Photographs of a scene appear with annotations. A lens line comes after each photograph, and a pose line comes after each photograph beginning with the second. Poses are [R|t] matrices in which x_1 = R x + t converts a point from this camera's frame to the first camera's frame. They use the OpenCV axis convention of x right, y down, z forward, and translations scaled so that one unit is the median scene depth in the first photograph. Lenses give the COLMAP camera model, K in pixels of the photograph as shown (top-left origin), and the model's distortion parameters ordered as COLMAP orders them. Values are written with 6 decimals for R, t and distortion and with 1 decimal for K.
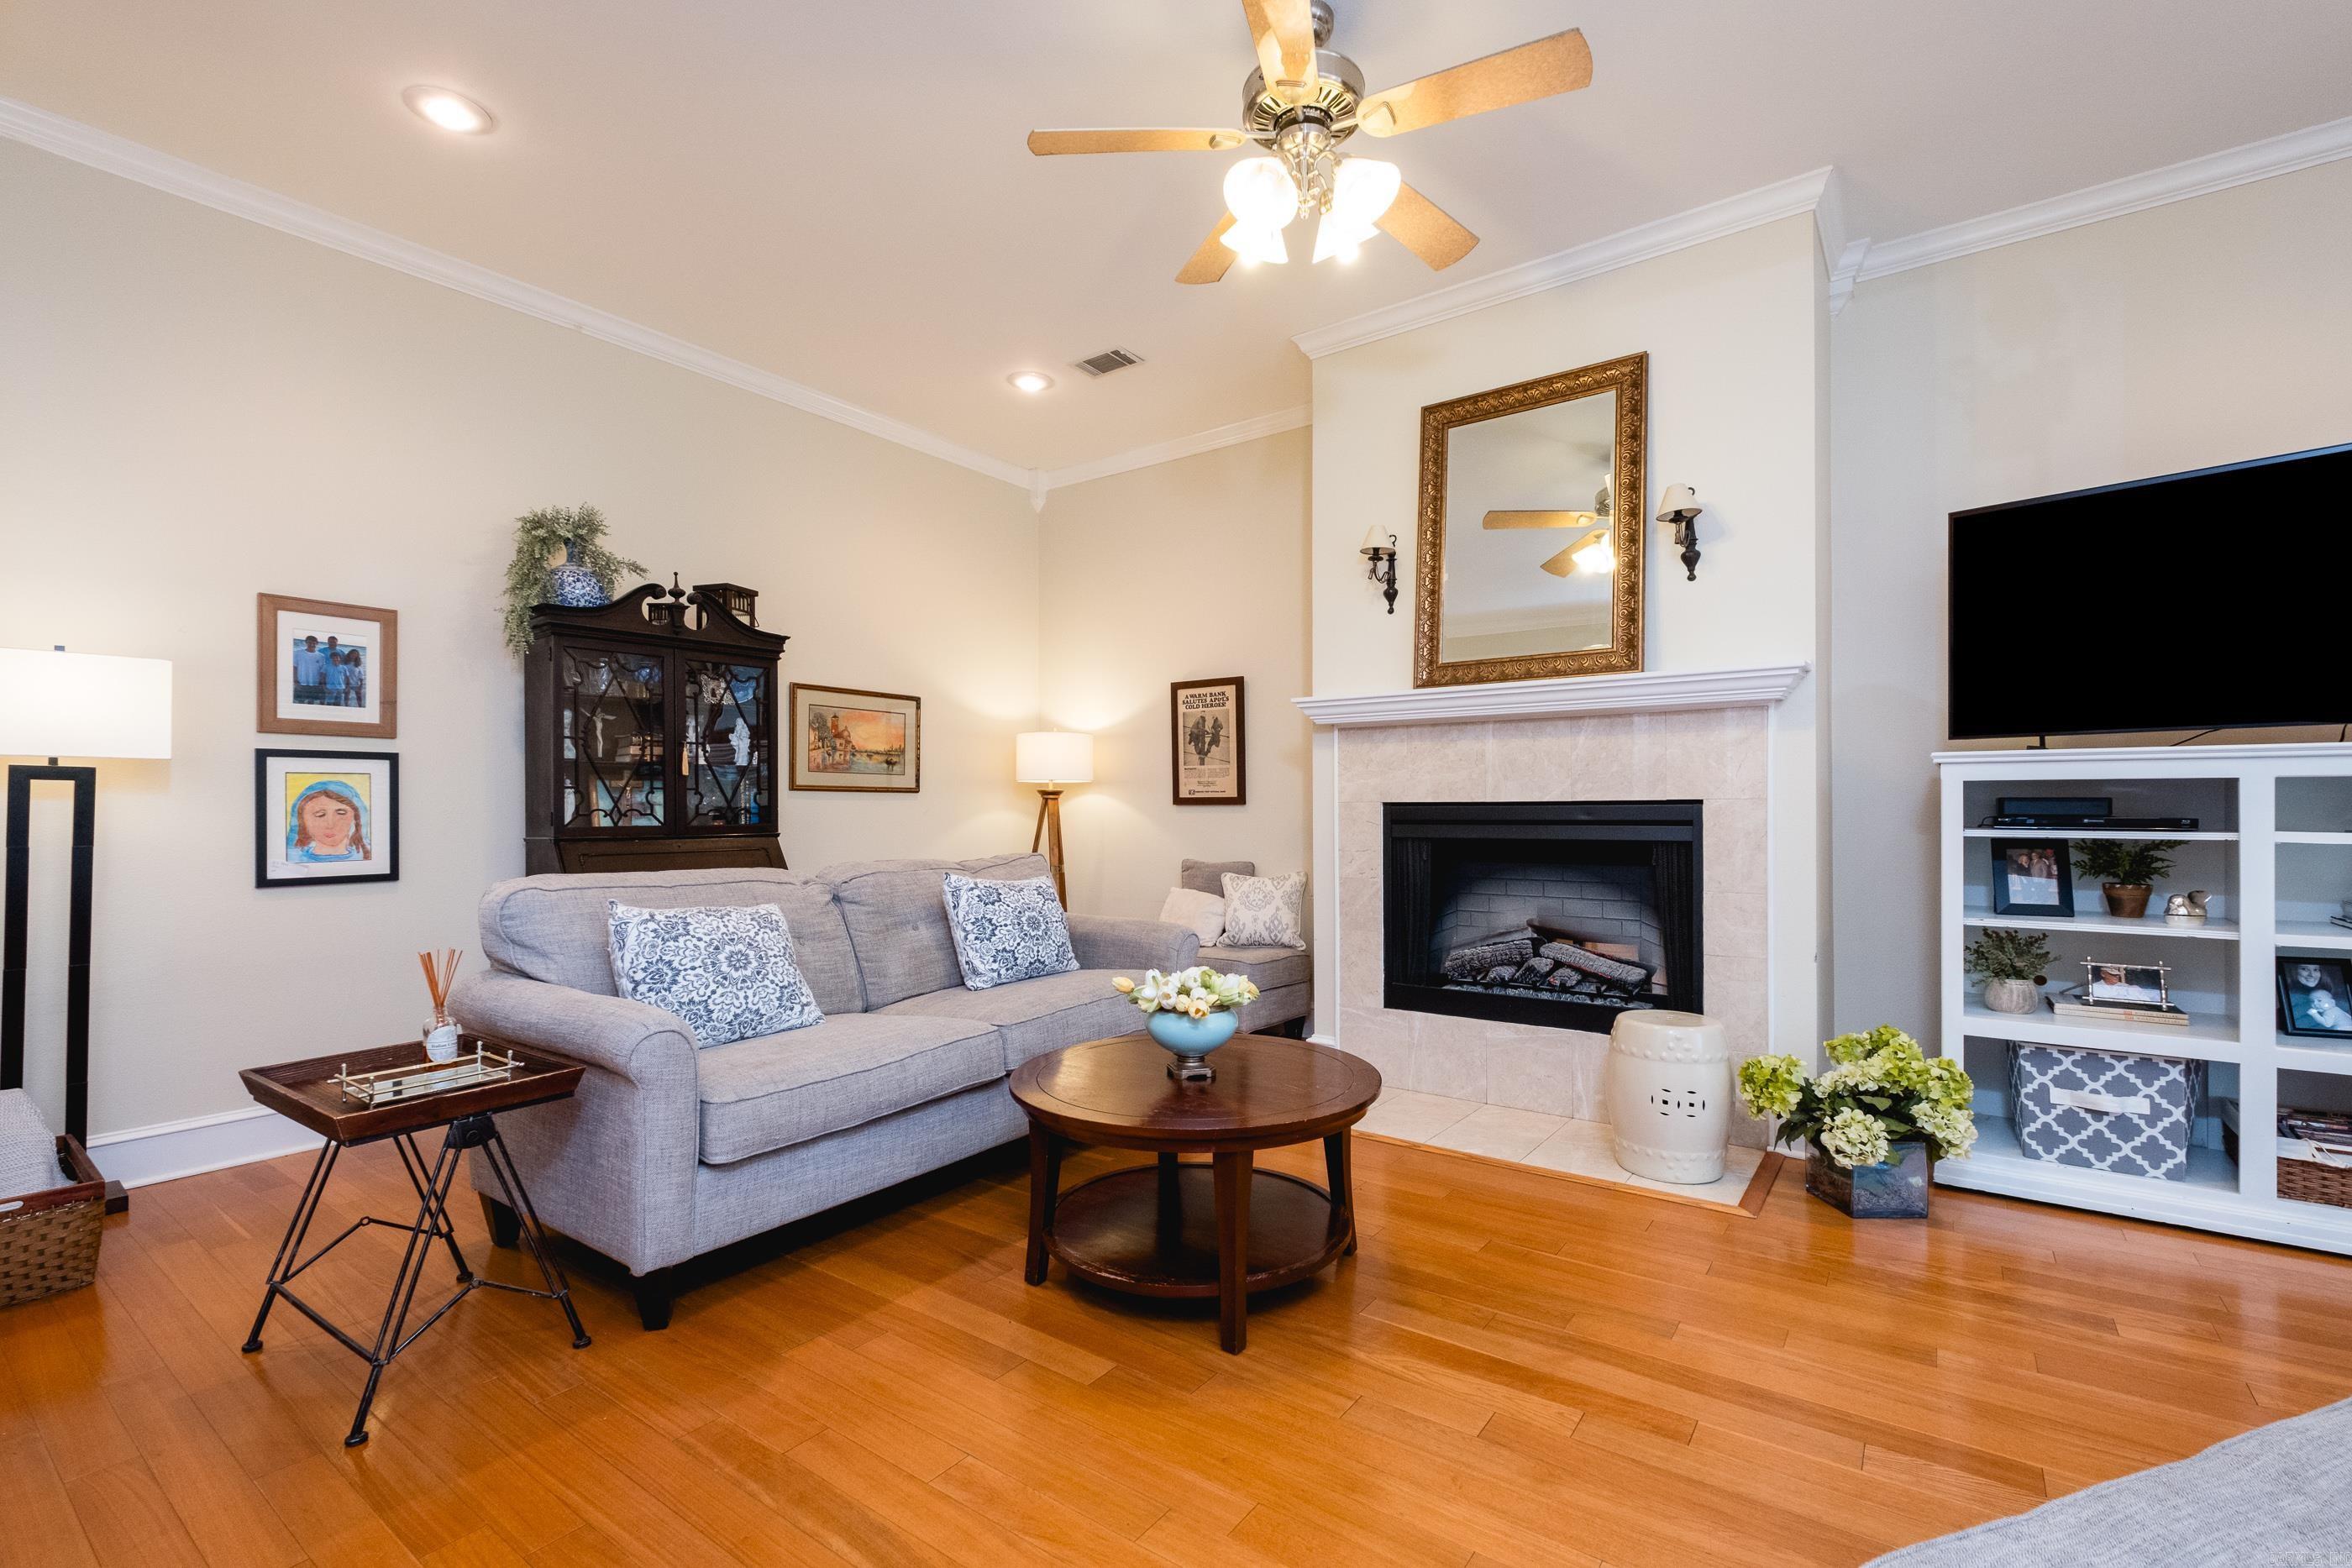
lens RADIAL K [[991.1, 0, 1176.9], [0, 991.1, 795.6], [0, 0, 1]] dist [0.000428, 0.000037]
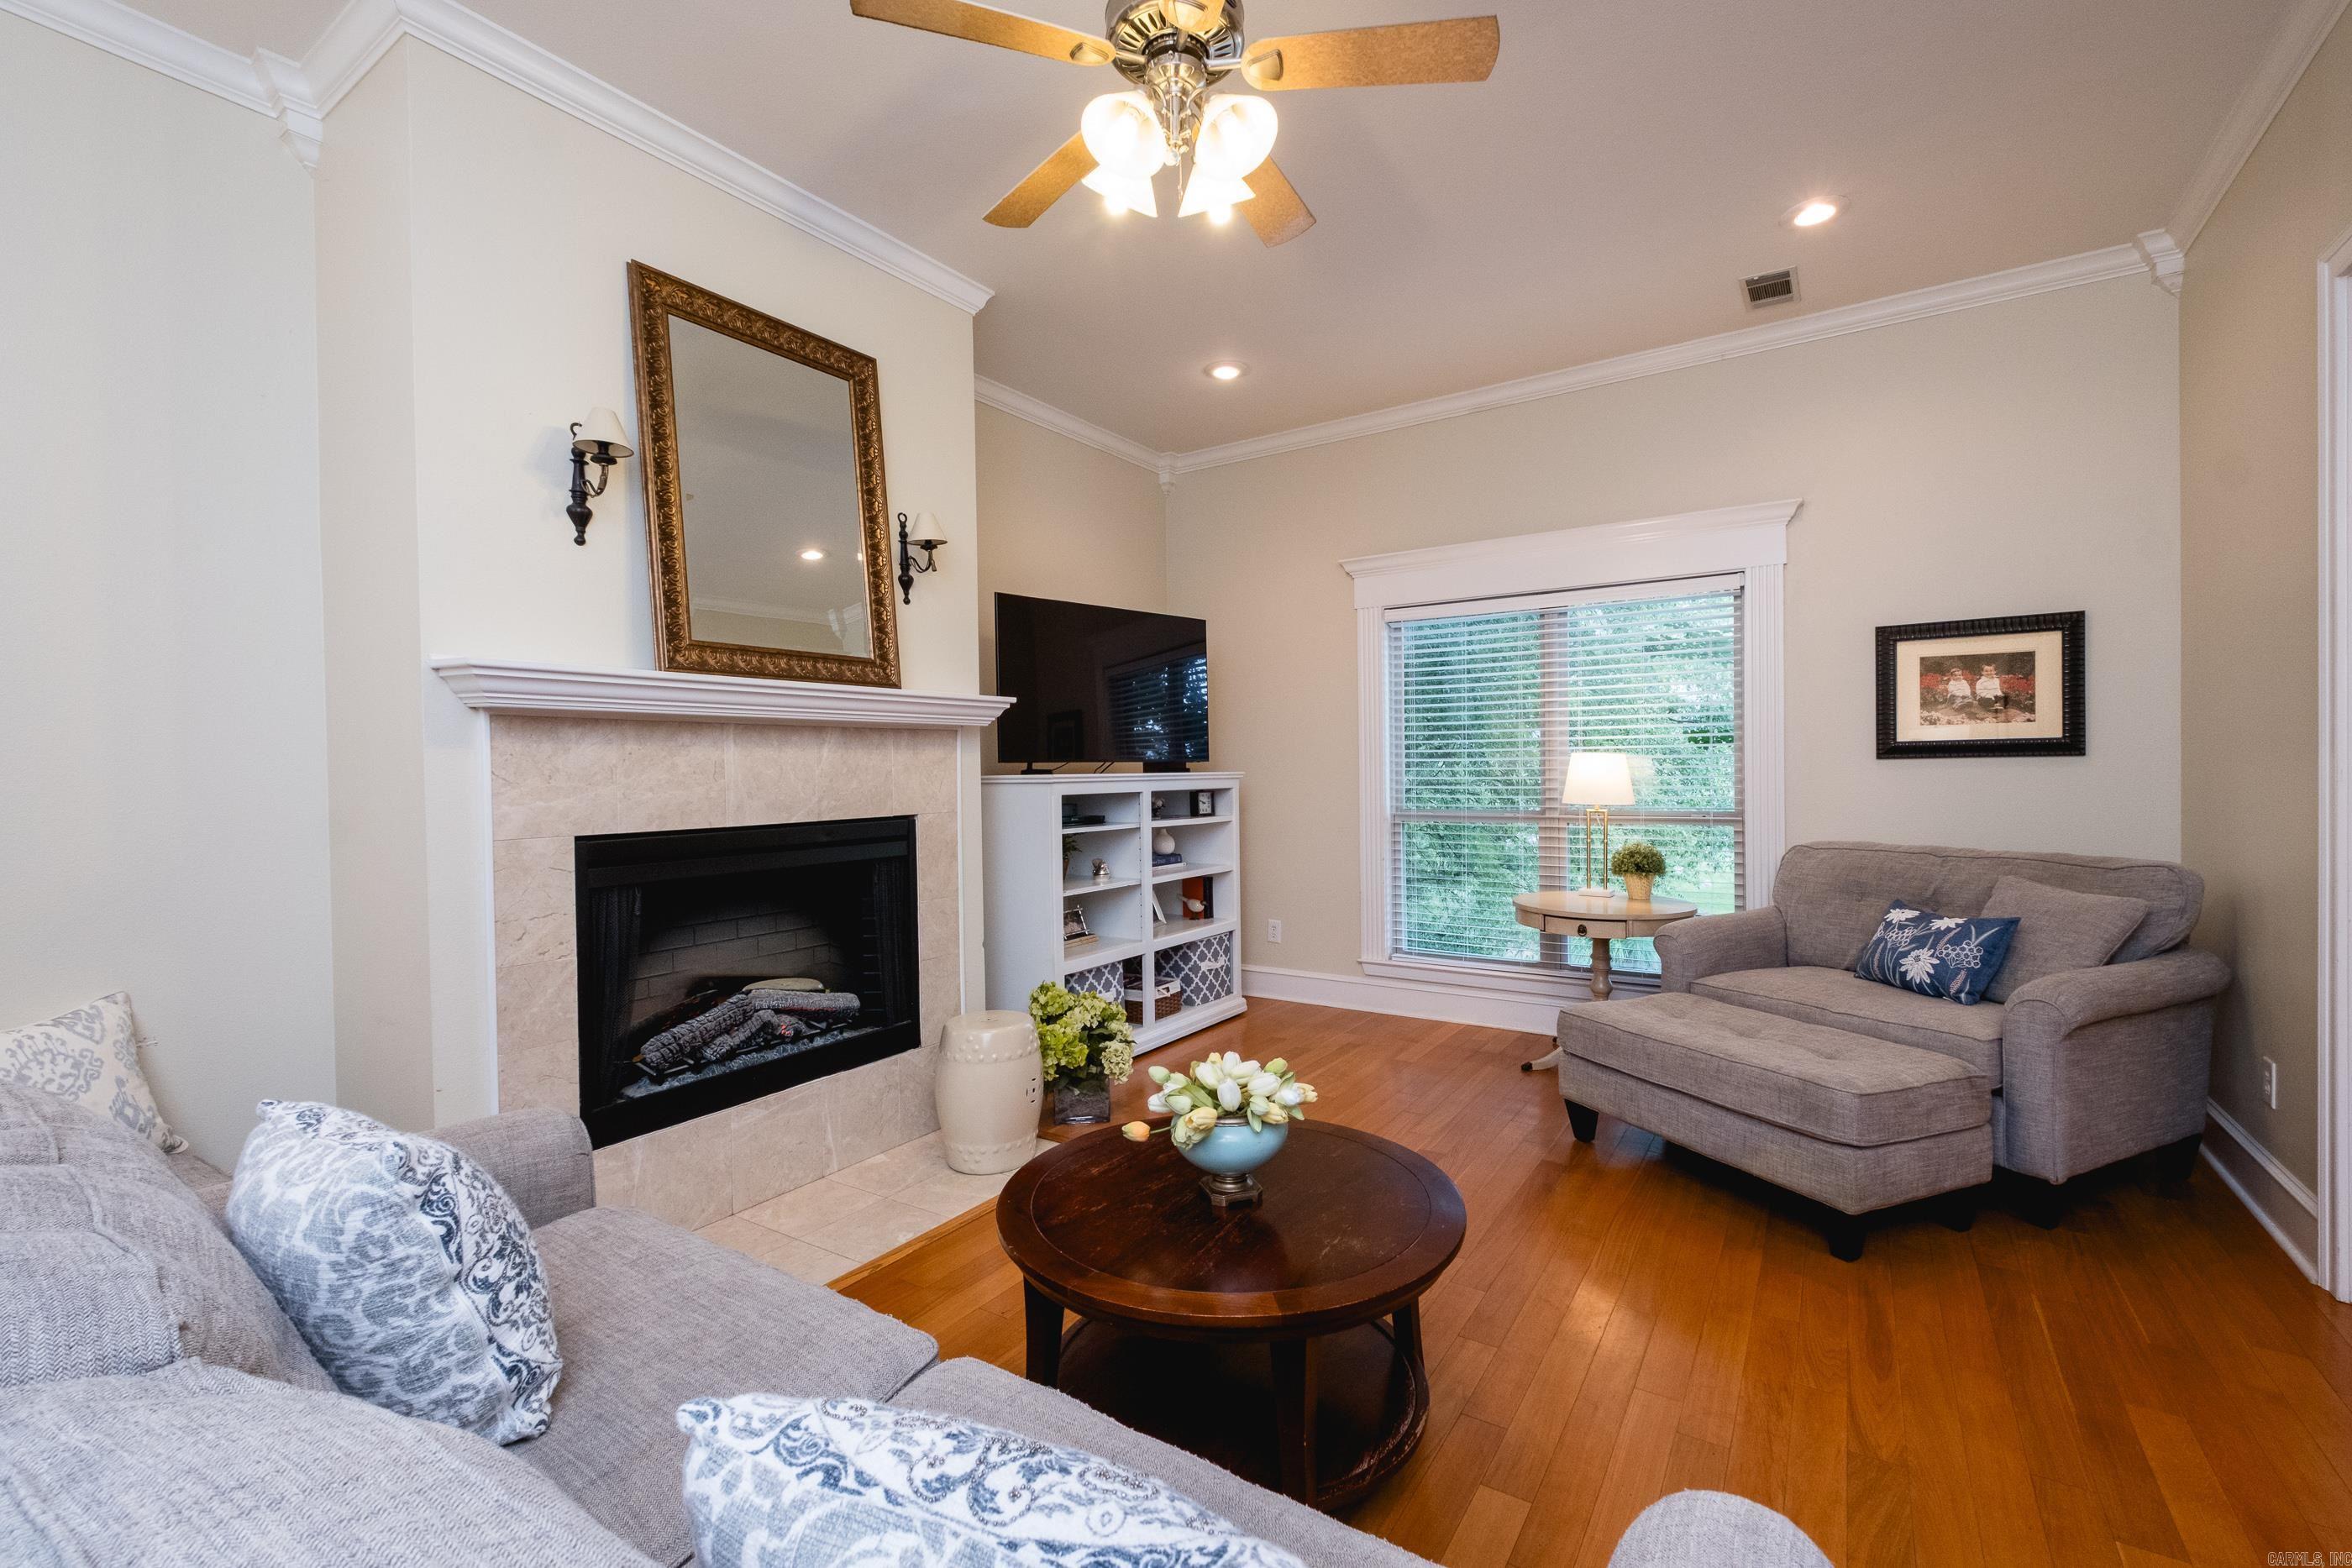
lens RADIAL K [[1012.2, 0, 1176.0], [0, 1012.2, 784.0], [0, 0, 1]] dist [-0.000196, -0.000399]
pose [[-0.033167, -0.005895, 0.999432, -0.482215], [0.009708, 0.999934, 0.006220, -0.028542], [-0.999403, 0.009909, -0.033108, 0.661965]]
